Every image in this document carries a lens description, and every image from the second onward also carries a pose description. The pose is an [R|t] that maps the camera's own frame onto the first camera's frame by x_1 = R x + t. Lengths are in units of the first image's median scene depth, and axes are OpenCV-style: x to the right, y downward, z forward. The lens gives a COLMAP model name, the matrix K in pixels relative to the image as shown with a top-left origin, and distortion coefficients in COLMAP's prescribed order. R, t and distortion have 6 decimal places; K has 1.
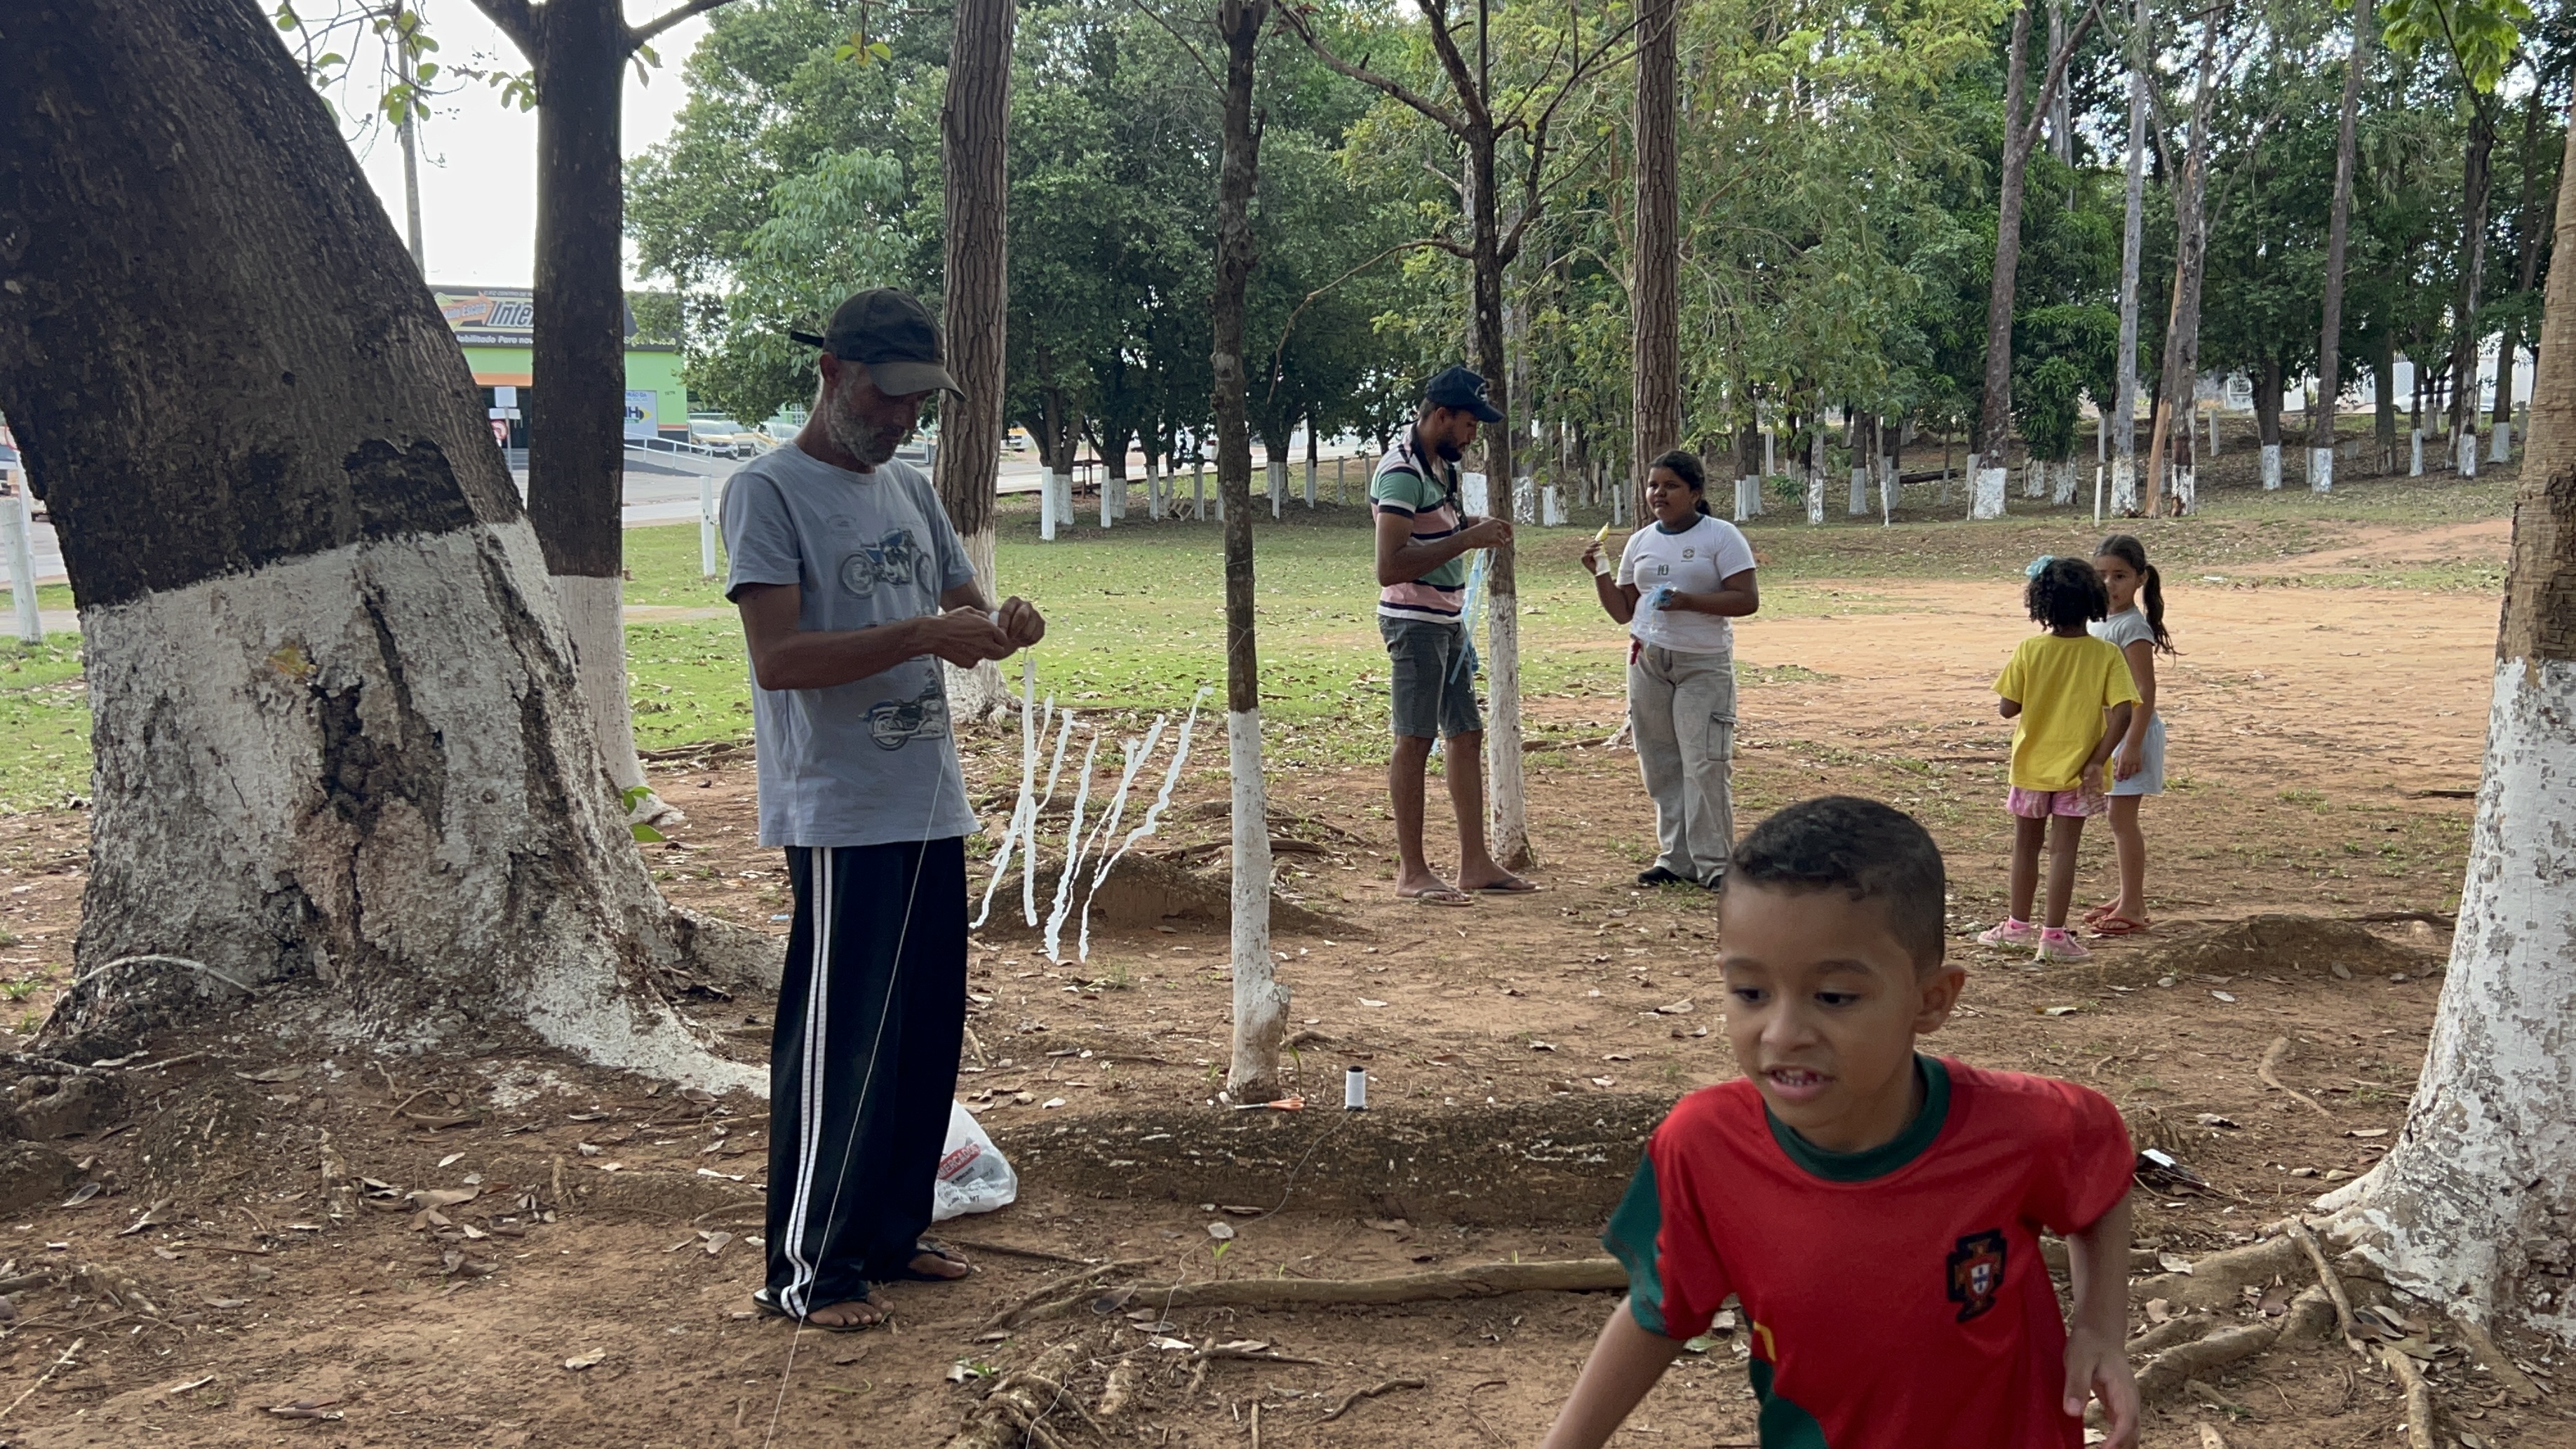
lens RADIAL K [[2536.8, 0, 1290.4], [0, 2536.8, 726.3], [0, 0, 1]] dist [0.050844, 0.000000]
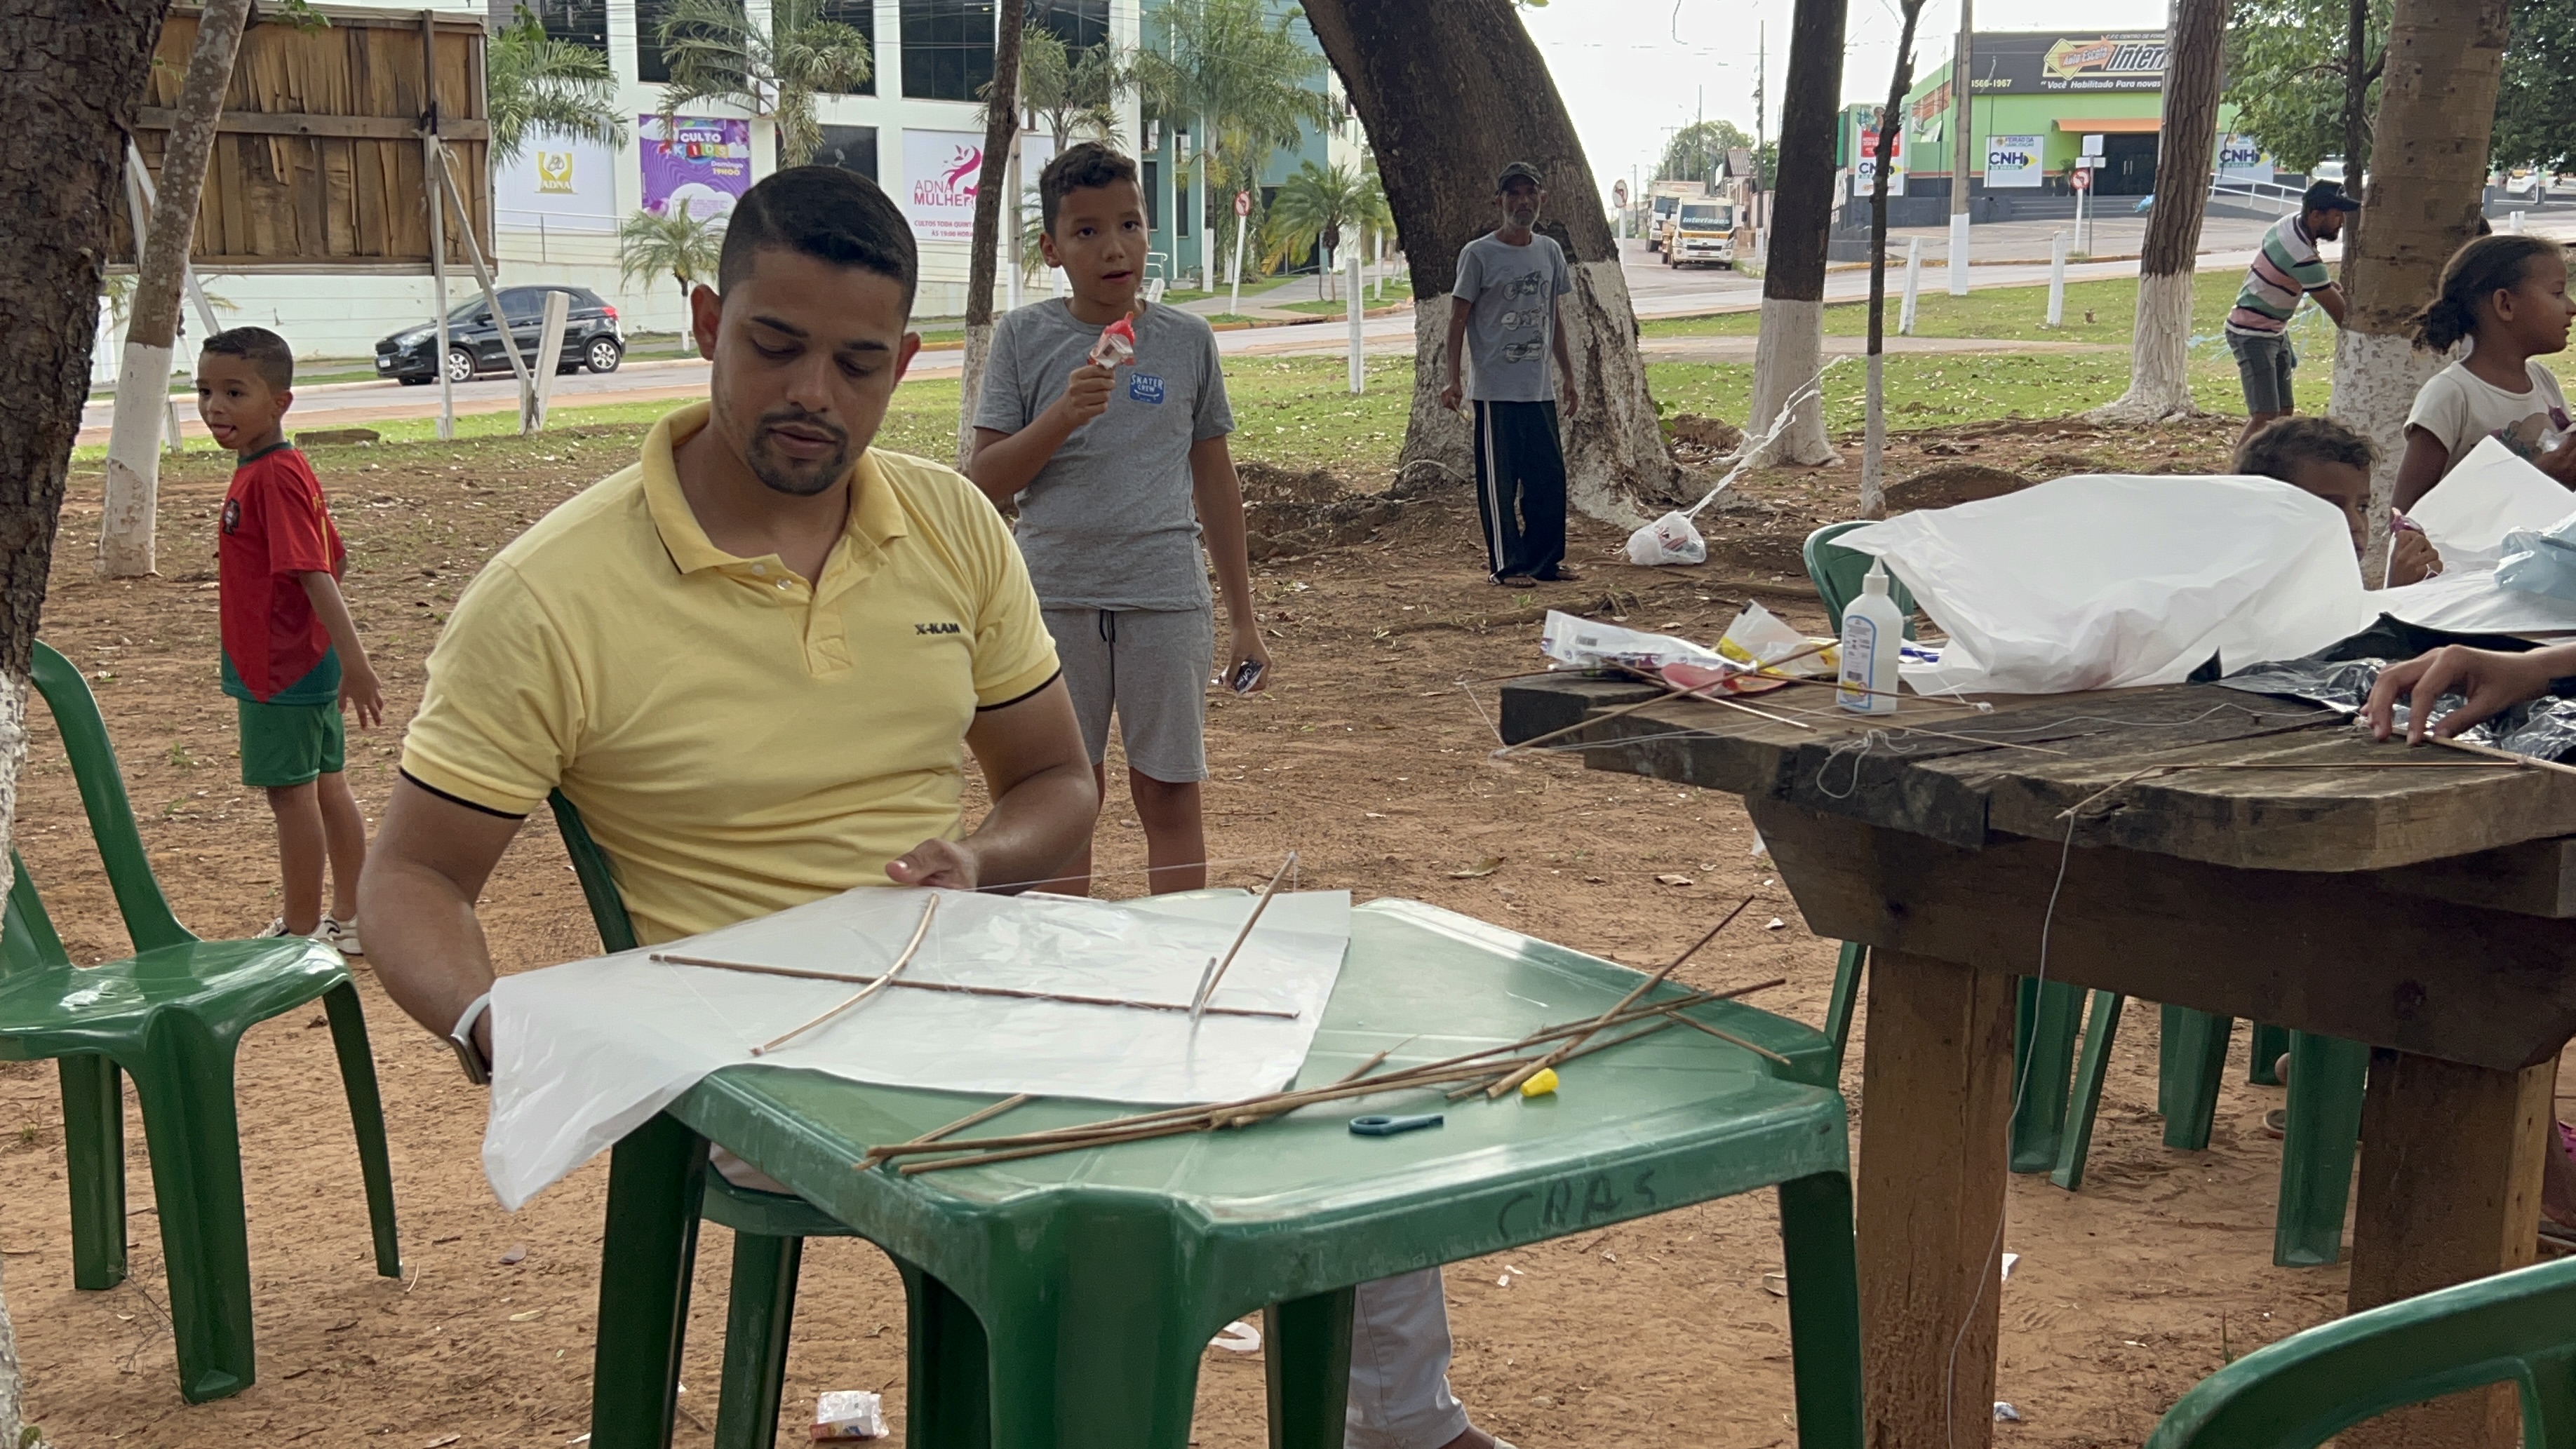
lens RADIAL K [[2817.4, 0, 1285.3], [0, 2817.4, 731.0], [0, 0, 1]] dist [0.027316, 0.000000]
pose [[0.816071, 0.100112, -0.569215, 0.811434], [-0.053734, 0.993760, 0.097741, 0.085688], [0.575449, -0.049178, 0.816358, -1.000271]]
